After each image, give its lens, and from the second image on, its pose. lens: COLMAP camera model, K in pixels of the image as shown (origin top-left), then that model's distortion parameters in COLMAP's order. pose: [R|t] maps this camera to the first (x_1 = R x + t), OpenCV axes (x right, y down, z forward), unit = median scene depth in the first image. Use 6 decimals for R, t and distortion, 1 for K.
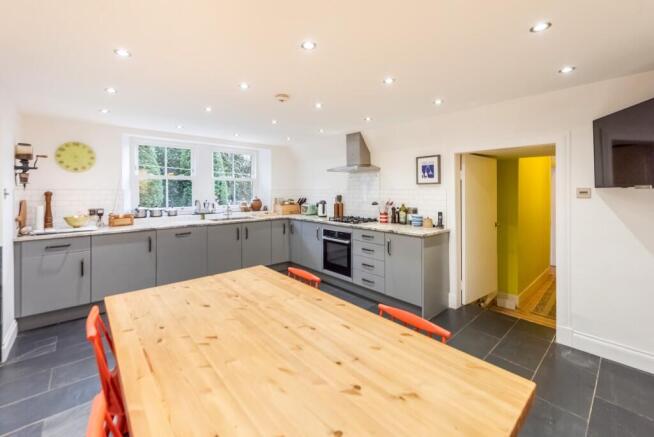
lens RADIAL K [[273.4, 0, 325.9], [0, 273.4, 186.4], [0, 0, 1]] dist [0.000725, -0.000085]
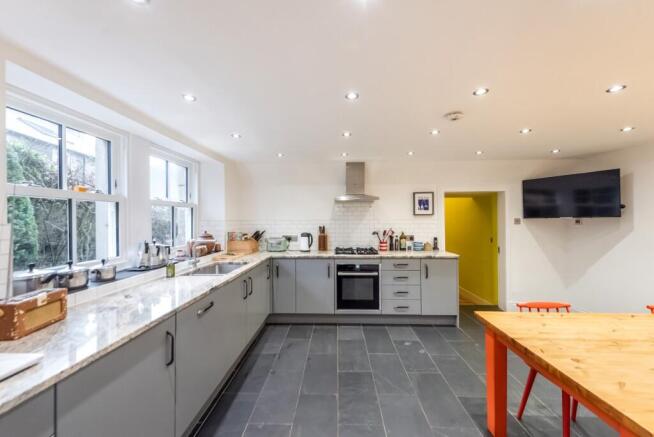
lens RADIAL K [[261.8, 0, 329.5], [0, 261.8, 209.9], [0, 0, 1]] dist [-0.000902, -0.000316]
pose [[0.686464, 0.025985, 0.726700, -0.729307], [-0.004650, 0.999498, -0.031347, 0.006356], [-0.727149, 0.018139, 0.686240, 0.484307]]
